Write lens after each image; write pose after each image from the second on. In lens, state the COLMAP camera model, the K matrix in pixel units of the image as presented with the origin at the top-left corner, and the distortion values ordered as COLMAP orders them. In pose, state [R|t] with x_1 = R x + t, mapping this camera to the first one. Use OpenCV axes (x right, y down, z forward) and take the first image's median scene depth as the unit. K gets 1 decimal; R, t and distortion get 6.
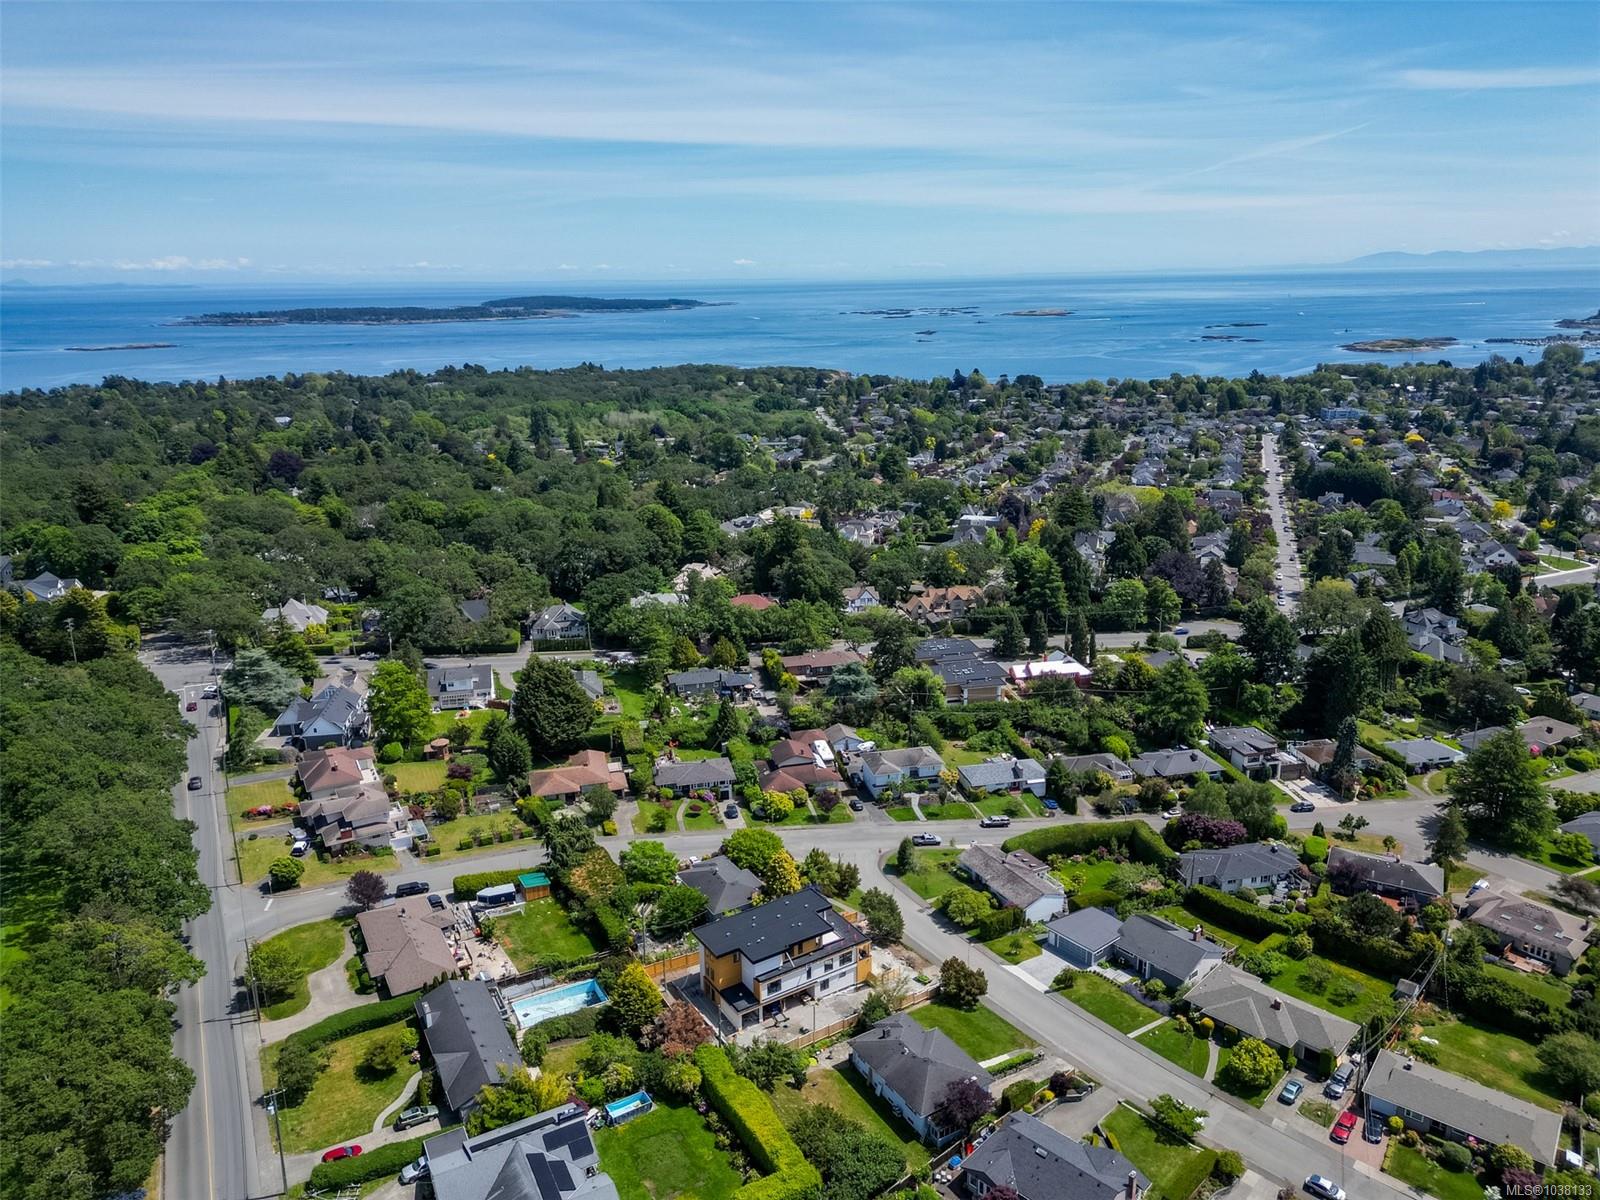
lens RADIAL K [[1076.0, 0, 804.1], [0, 1076.0, 637.5], [0, 0, 1]] dist [0.071307, -0.059870]
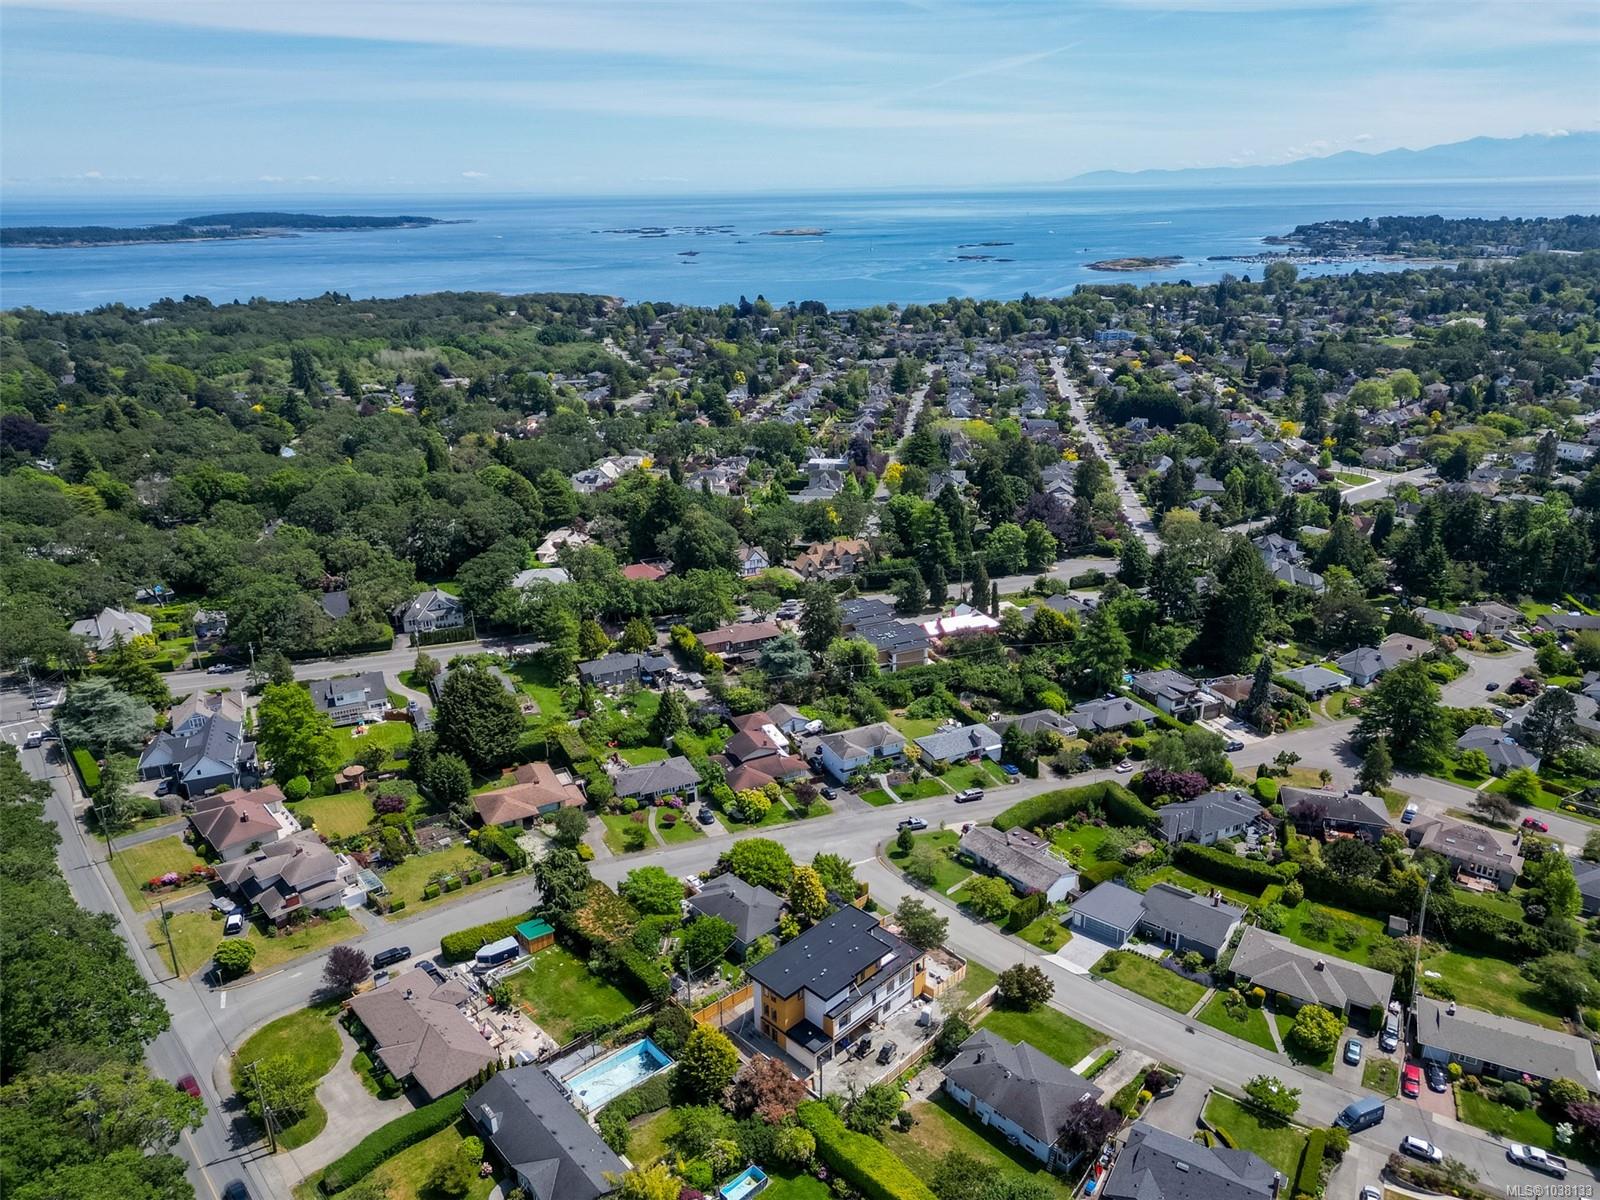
lens RADIAL K [[1076.0, 0, 804.1], [0, 1076.0, 637.5], [0, 0, 1]] dist [0.071307, -0.059870]
pose [[0.977844, -0.079584, 0.193615, -0.135584], [0.066642, 0.995141, 0.072473, -0.049953], [-0.198442, -0.057964, 0.978397, 0.062660]]
